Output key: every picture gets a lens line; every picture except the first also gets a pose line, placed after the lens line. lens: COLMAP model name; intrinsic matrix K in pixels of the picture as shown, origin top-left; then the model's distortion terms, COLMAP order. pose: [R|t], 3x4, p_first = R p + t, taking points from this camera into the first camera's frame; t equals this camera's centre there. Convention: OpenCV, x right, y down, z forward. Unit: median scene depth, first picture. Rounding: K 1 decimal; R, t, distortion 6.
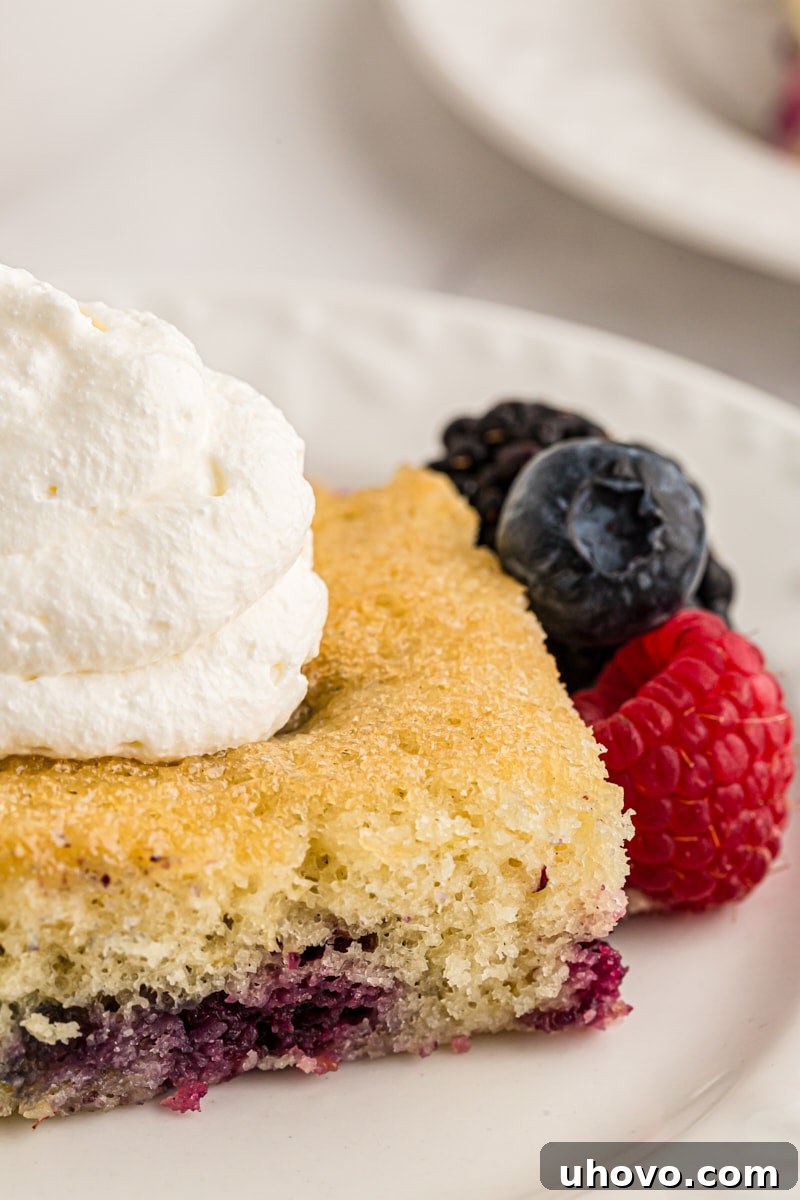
lens RADIAL K [[4946.4, 0, 400.0], [0, 4946.4, 600.0], [0, 0, 1]] dist [0.047382, -3.665535]
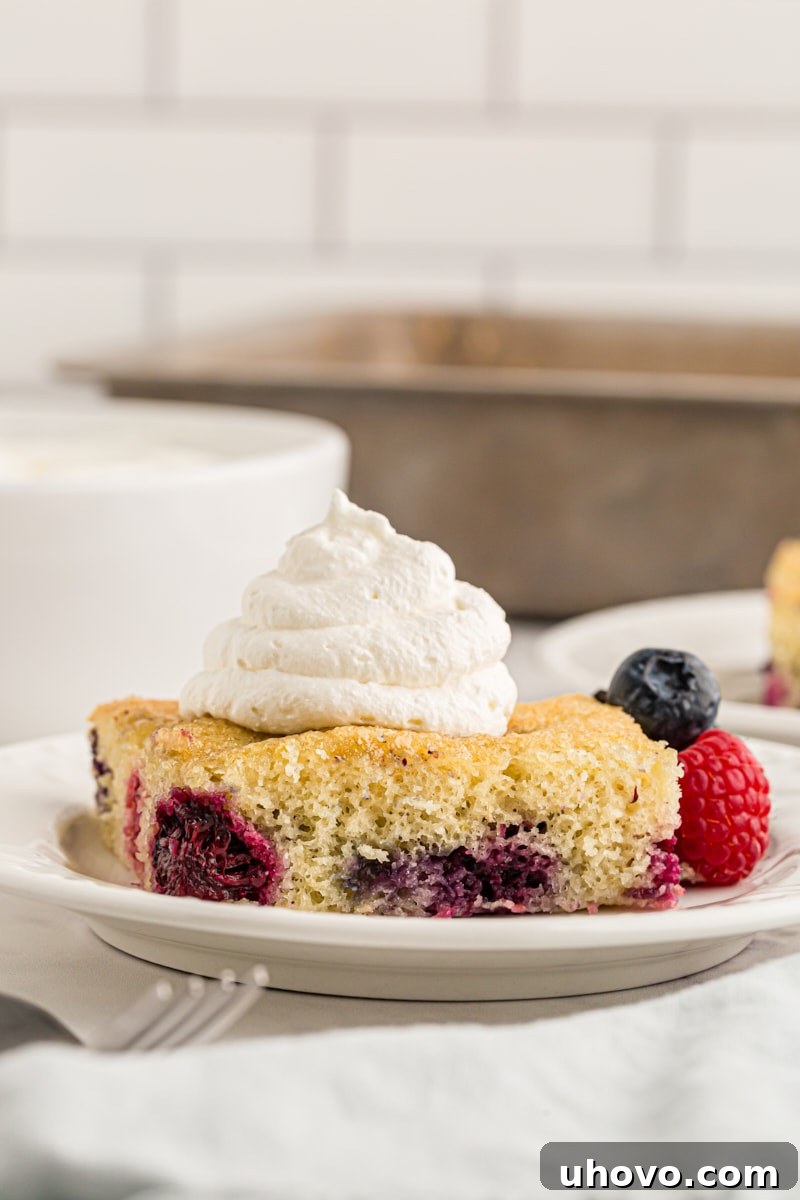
lens RADIAL K [[4946.4, 0, 400.0], [0, 4946.4, 600.0], [0, 0, 1]] dist [0.047382, -3.665535]
pose [[0.999910, -0.005907, -0.012009, -0.037291], [-0.000611, 0.876225, -0.481902, 0.897353], [0.013369, 0.481866, 0.876143, -0.677853]]
